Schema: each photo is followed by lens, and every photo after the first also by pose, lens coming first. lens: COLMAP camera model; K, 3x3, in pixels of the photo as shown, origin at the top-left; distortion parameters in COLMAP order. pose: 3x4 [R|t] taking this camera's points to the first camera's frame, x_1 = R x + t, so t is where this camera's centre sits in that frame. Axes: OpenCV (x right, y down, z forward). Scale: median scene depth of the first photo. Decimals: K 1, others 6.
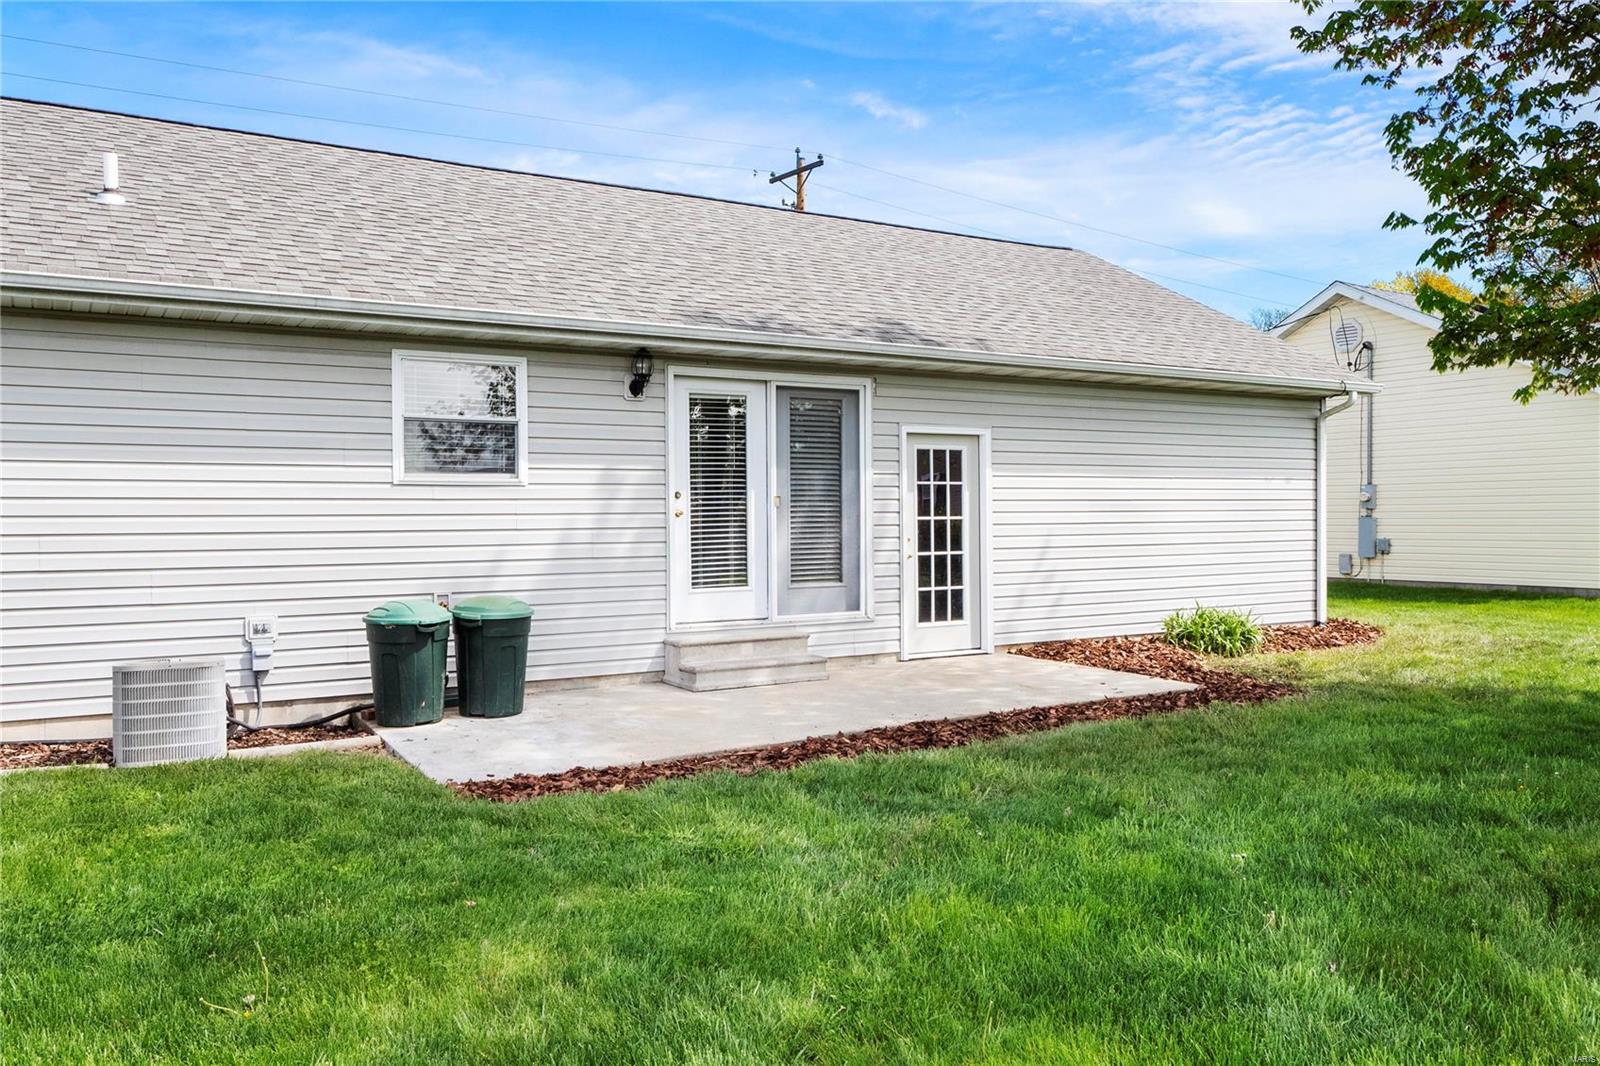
lens RADIAL K [[1299.1, 0, 803.9], [0, 1299.1, 536.0], [0, 0, 1]] dist [-0.002140, -0.001874]
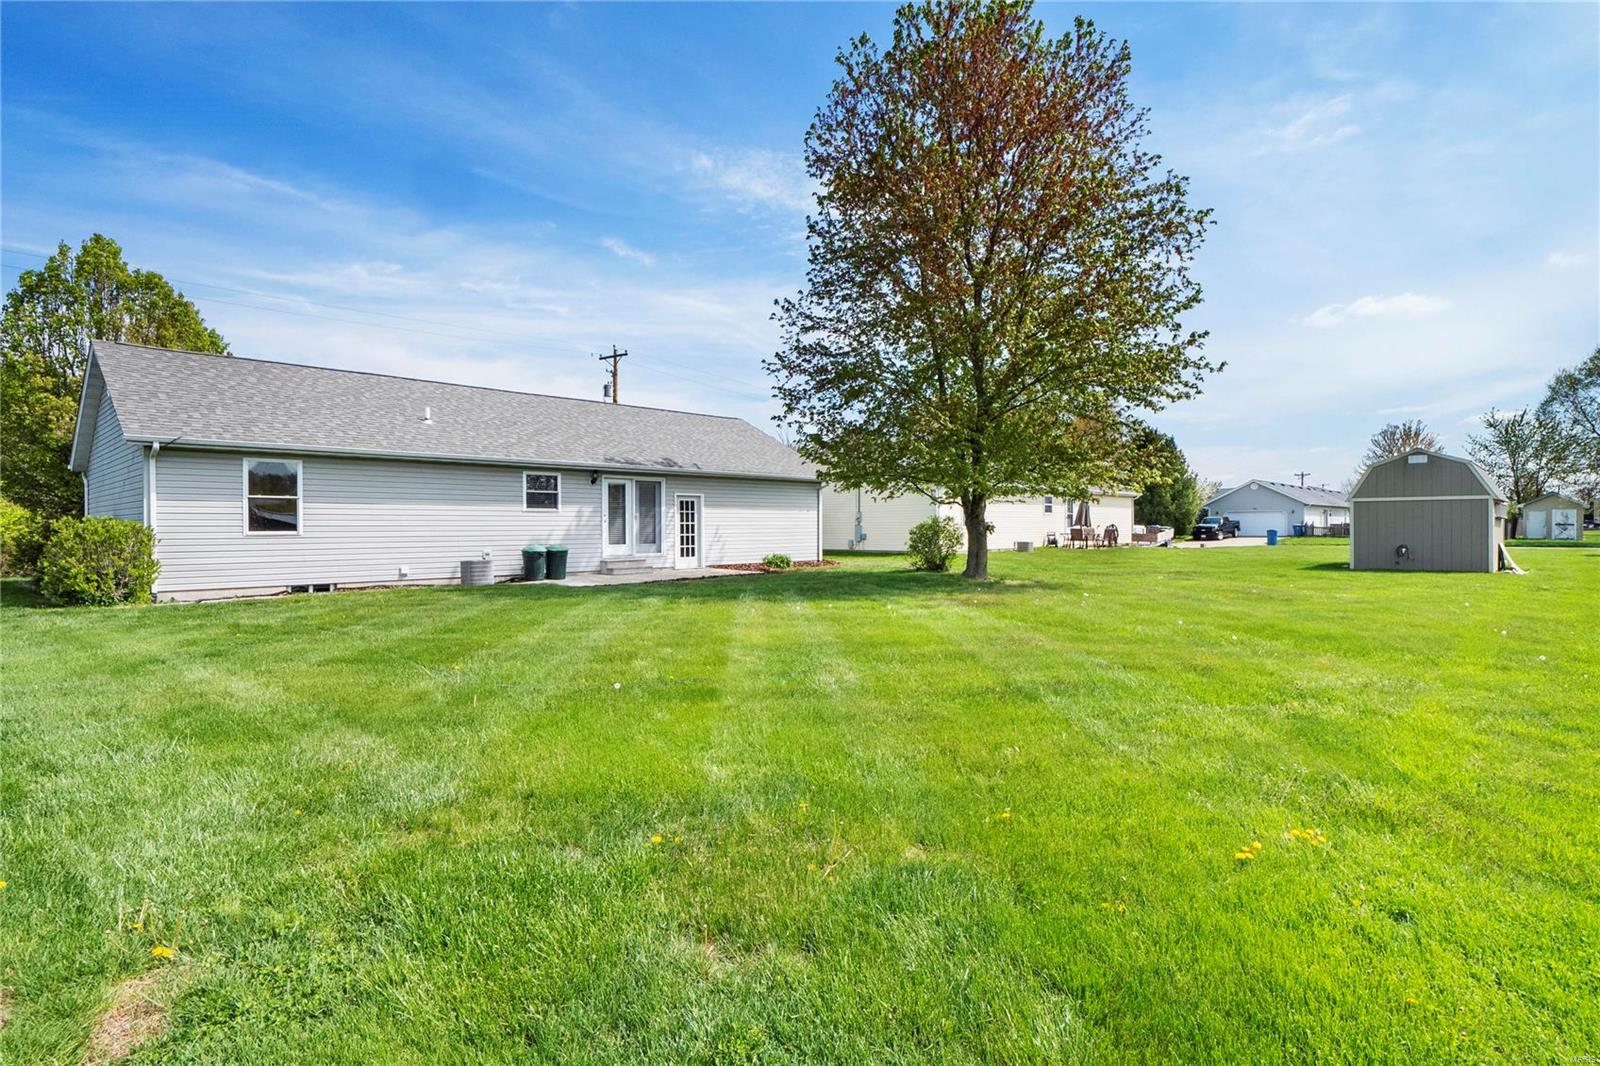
lens RADIAL K [[810.0, 0, 811.9], [0, 810.0, 534.9], [0, 0, 1]] dist [0.004337, 0.000056]
pose [[0.966006, -0.001904, 0.258512, -0.106069], [0.004152, 0.999958, -0.008148, 0.030879], [-0.258486, 0.008944, 0.965974, -0.927490]]
